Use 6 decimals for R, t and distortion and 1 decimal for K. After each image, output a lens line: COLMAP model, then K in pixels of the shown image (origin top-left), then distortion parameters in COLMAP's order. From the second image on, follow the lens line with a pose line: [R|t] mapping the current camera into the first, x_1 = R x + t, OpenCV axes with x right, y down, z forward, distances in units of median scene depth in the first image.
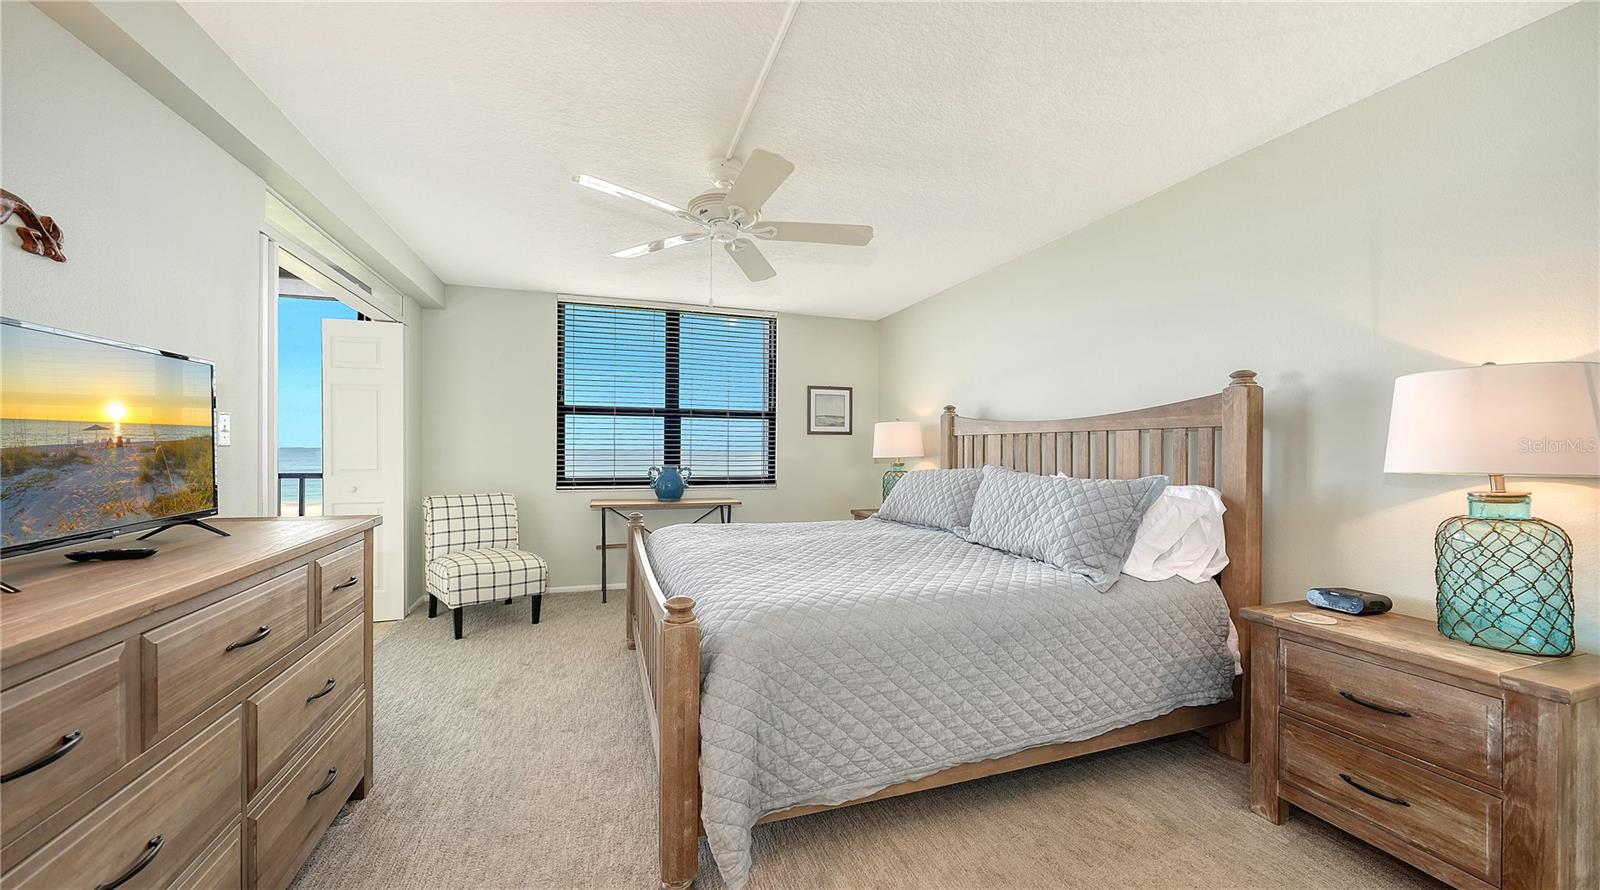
lens RADIAL K [[578.2, 0, 791.8], [0, 578.2, 433.3], [0, 0, 1]] dist [-0.001425, -0.000023]
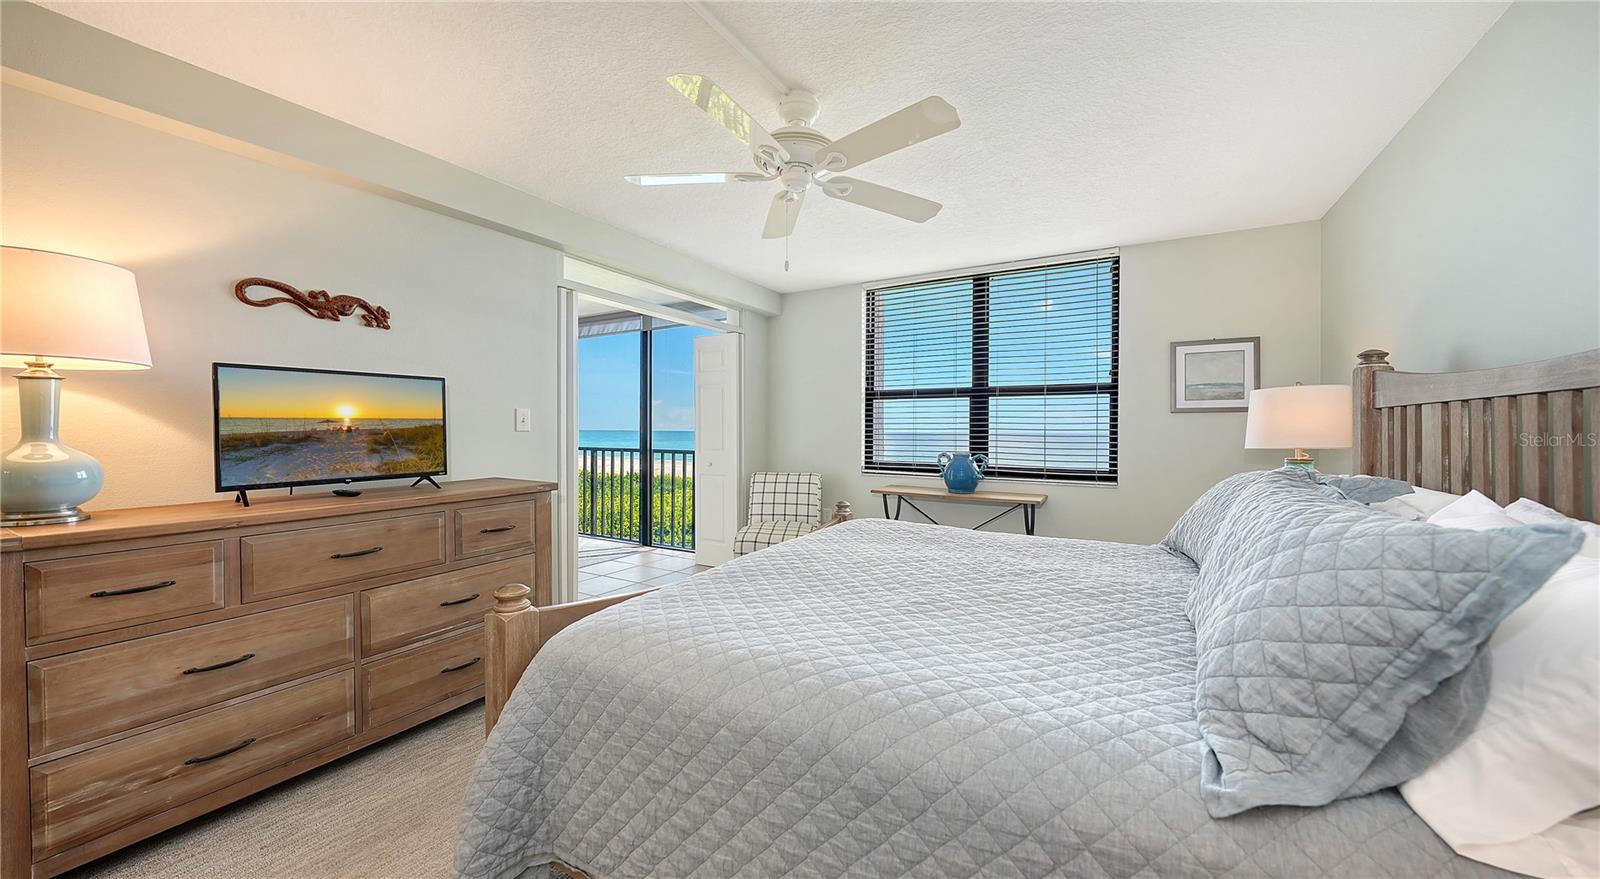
lens RADIAL K [[571.6, 0, 786.0], [0, 571.6, 415.2], [0, 0, 1]] dist [0.014344, 0.000026]
pose [[0.658485, -0.022449, -0.752259, 0.267342], [0.019107, 0.999731, -0.013109, 0.005371], [0.752351, -0.005741, 0.658737, 0.223386]]
